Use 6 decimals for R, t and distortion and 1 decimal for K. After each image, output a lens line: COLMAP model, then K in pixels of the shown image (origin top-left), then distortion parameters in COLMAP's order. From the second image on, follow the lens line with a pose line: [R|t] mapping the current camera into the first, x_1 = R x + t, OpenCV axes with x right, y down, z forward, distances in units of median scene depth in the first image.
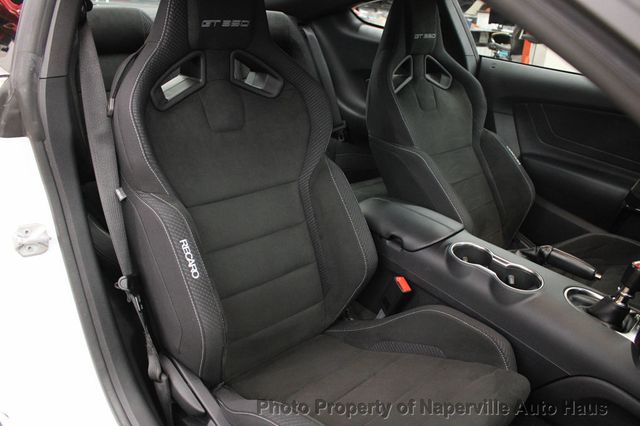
lens RADIAL K [[538.1, 0, 320.0], [0, 538.1, 213.0], [0, 0, 1]] dist [-0.101489, 0.014161]
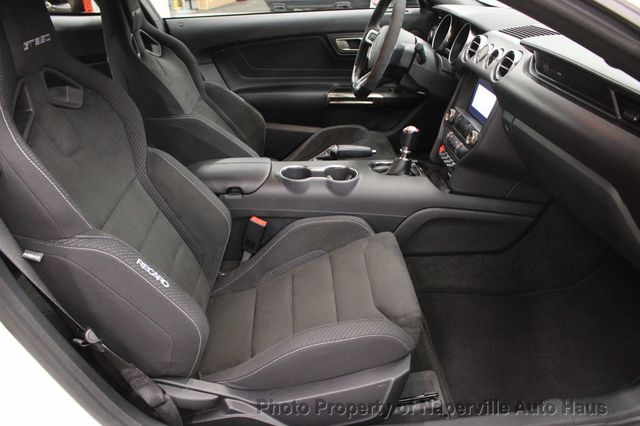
lens RADIAL K [[538.1, 0, 320.0], [0, 538.1, 213.0], [0, 0, 1]] dist [-0.101489, 0.014161]
pose [[0.667397, -0.429308, 0.608502, -0.477198], [0.374575, 0.899743, 0.223955, -0.099240], [-0.643642, 0.078463, 0.761294, 0.019908]]
